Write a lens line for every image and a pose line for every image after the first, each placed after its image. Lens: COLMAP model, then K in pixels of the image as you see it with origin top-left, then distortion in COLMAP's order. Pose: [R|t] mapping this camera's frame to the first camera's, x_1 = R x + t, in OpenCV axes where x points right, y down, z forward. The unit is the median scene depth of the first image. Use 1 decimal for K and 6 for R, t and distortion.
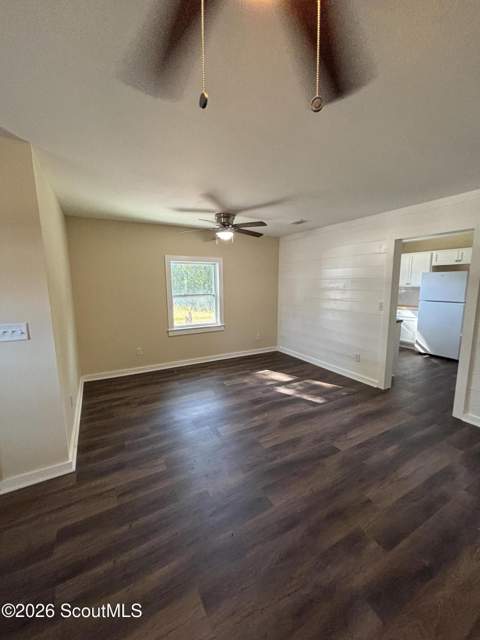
lens RADIAL K [[255.9, 0, 241.1], [0, 255.9, 320.2], [0, 0, 1]] dist [-0.001682, 0.000309]
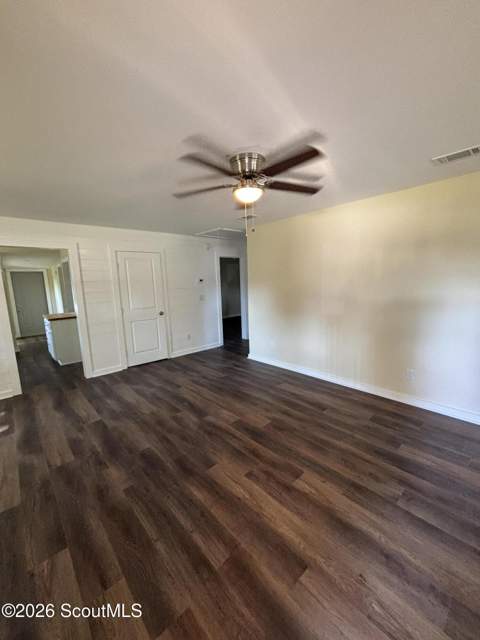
lens RADIAL K [[255.9, 0, 240.4], [0, 255.9, 318.9], [0, 0, 1]] dist [-0.001682, 0.000309]
pose [[-0.231274, -0.135590, 0.963394, -0.921471], [0.173354, 0.968651, 0.177945, -0.065600], [-0.957320, 0.208162, -0.200519, 0.520524]]
